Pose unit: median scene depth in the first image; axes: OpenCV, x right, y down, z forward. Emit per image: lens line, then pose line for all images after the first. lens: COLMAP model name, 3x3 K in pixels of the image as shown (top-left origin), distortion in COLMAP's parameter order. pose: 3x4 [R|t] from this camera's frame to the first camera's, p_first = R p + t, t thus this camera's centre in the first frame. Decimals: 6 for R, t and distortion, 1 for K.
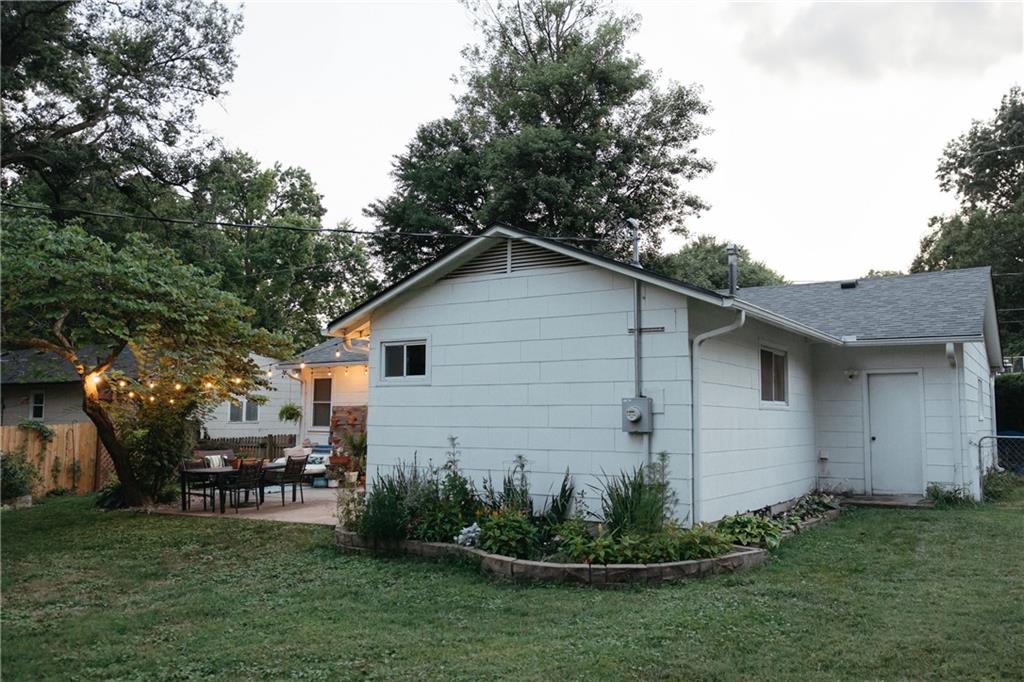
lens RADIAL K [[828.8, 0, 512.0], [0, 828.8, 341.0], [0, 0, 1]] dist [-0.007868, -0.002178]
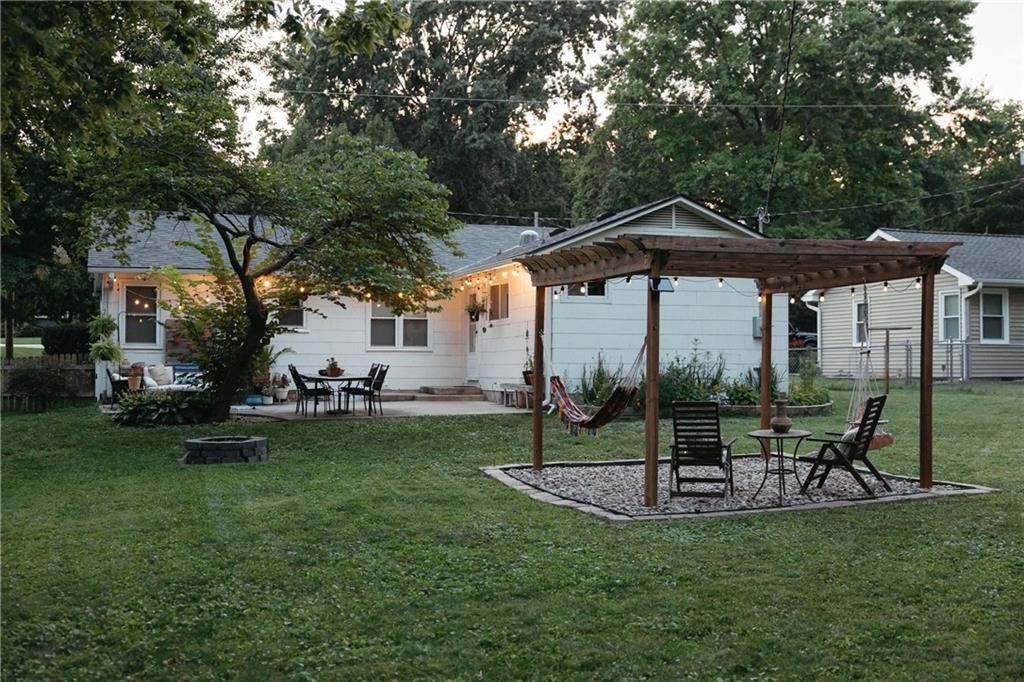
lens RADIAL K [[1277.1, 0, 512.0], [0, 1277.1, 341.0], [0, 0, 1]] dist [0.023941, 0.016968]
pose [[0.635364, 0.007857, 0.772173, -1.798482], [-0.067211, 0.996716, 0.045162, 0.030438], [-0.769282, -0.080593, 0.633806, -0.205463]]
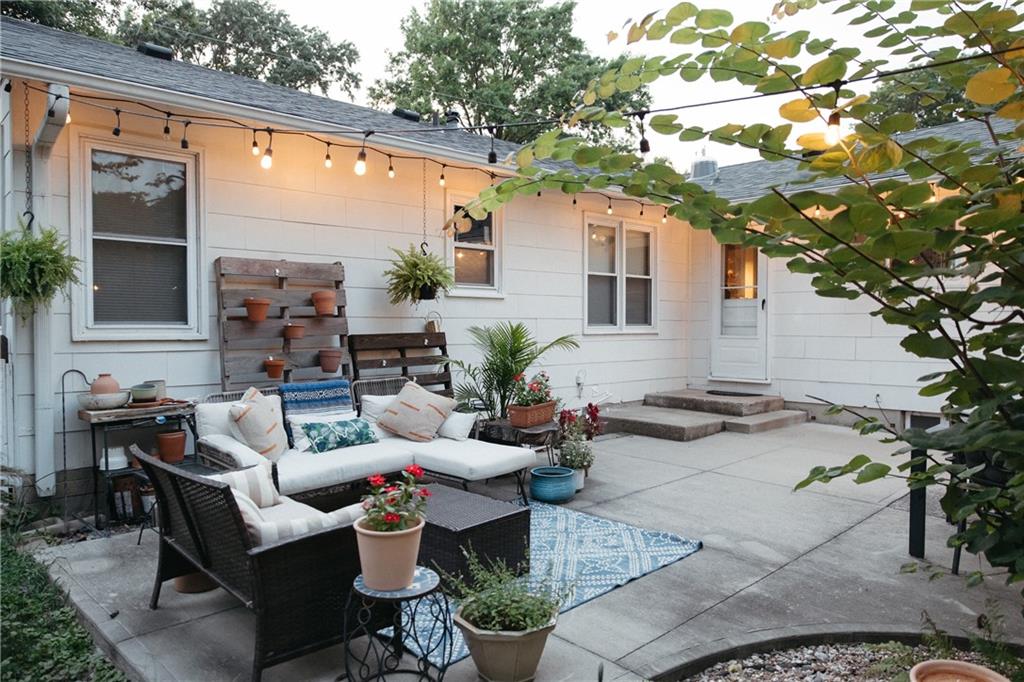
lens RADIAL K [[710.2, 0, 512.0], [0, 710.2, 341.0], [0, 0, 1]] dist [0.001564, 0.001451]
pose [[0.234021, -0.032036, 0.971704, -0.795354], [-0.085226, 0.994934, 0.053327, 0.153917], [-0.968489, -0.095294, 0.230105, 1.479867]]
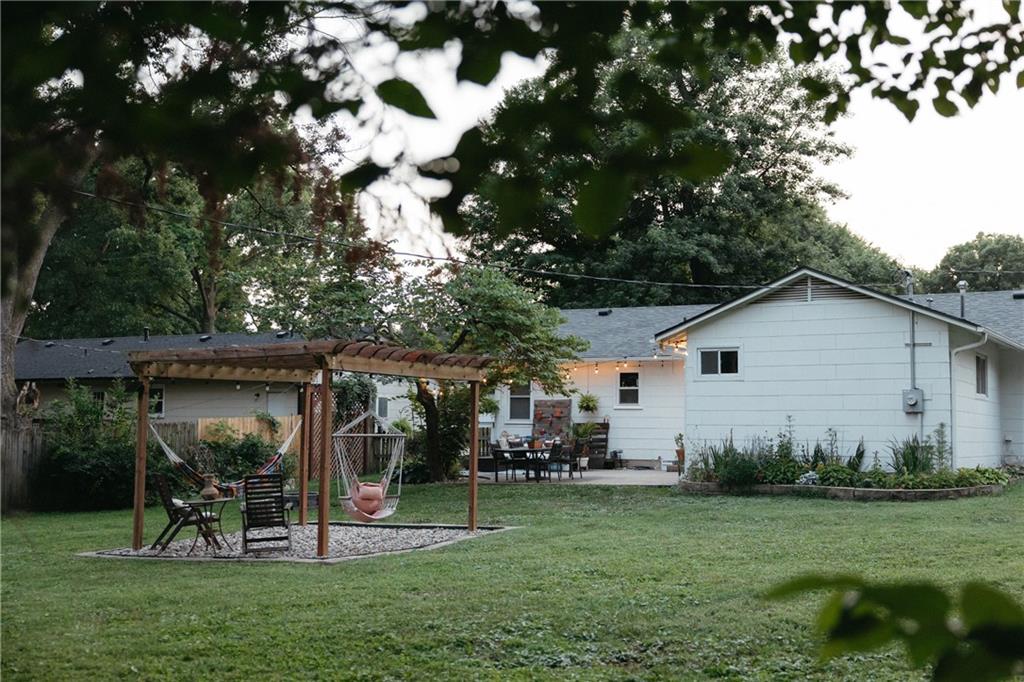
lens RADIAL K [[1201.0, 0, 512.0], [0, 1201.0, 341.0], [0, 0, 1]] dist [0.004899, 0.024169]
pose [[0.998703, 0.005880, 0.050568, -0.577152], [-0.006845, 0.999797, 0.018946, -0.047049], [-0.050447, -0.019267, 0.998541, -0.960864]]
